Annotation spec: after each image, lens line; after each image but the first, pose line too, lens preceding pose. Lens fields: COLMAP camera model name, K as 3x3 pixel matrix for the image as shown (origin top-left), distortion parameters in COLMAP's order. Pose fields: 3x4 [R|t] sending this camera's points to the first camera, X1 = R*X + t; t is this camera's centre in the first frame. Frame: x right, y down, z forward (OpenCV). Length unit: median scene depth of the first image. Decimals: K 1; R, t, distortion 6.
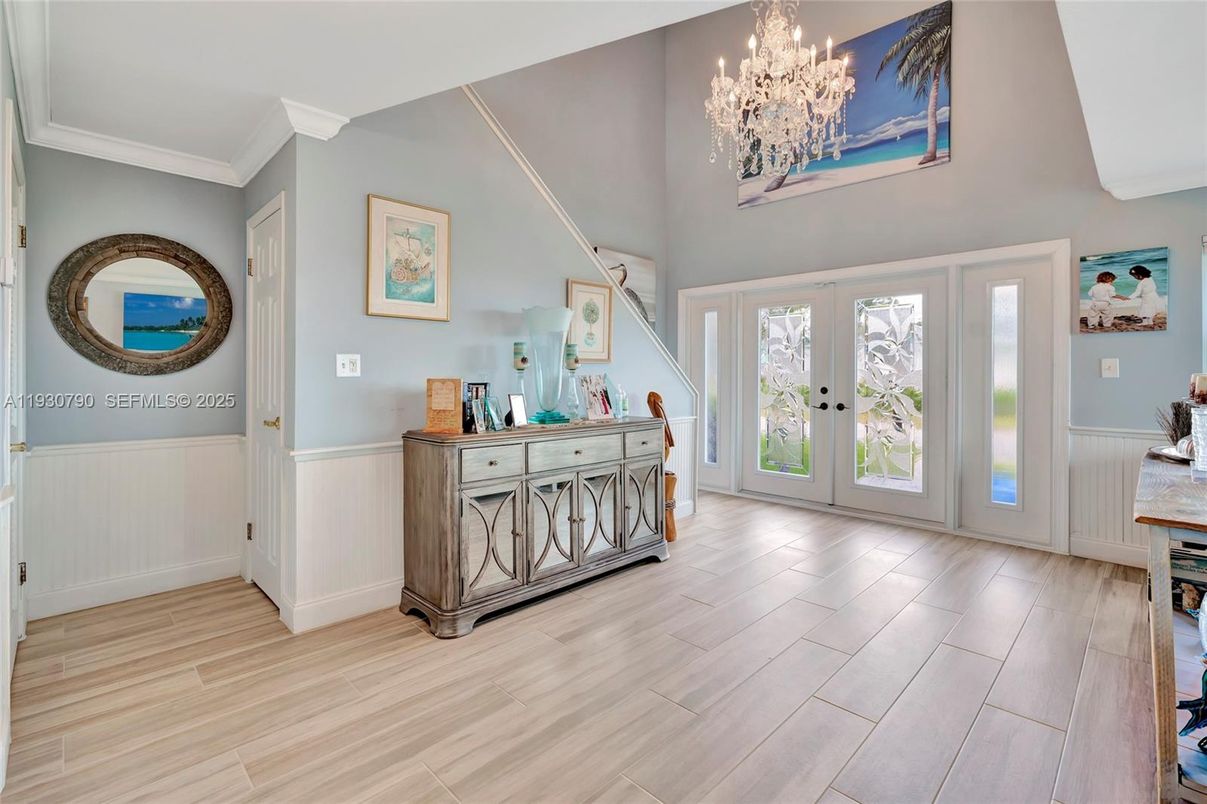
lens RADIAL K [[545.5, 0, 598.9], [0, 545.5, 371.8], [0, 0, 1]] dist [-0.024274, 0.000329]
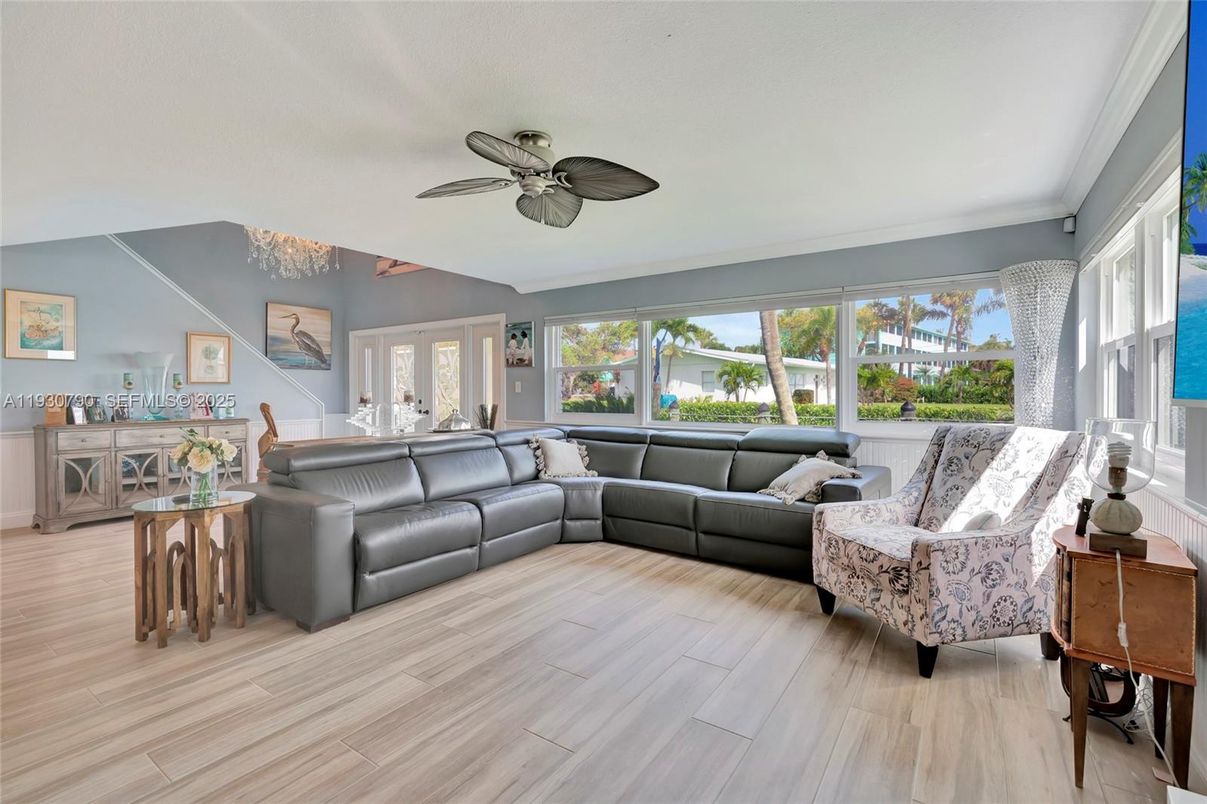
lens RADIAL K [[550.8, 0, 608.6], [0, 550.8, 390.8], [0, 0, 1]] dist [0.000349, 0.000420]
pose [[0.981404, -0.004371, 0.191906, 0.924761], [0.003707, 0.999986, 0.003821, 0.000099], [-0.191920, -0.003038, 0.981406, -0.903465]]
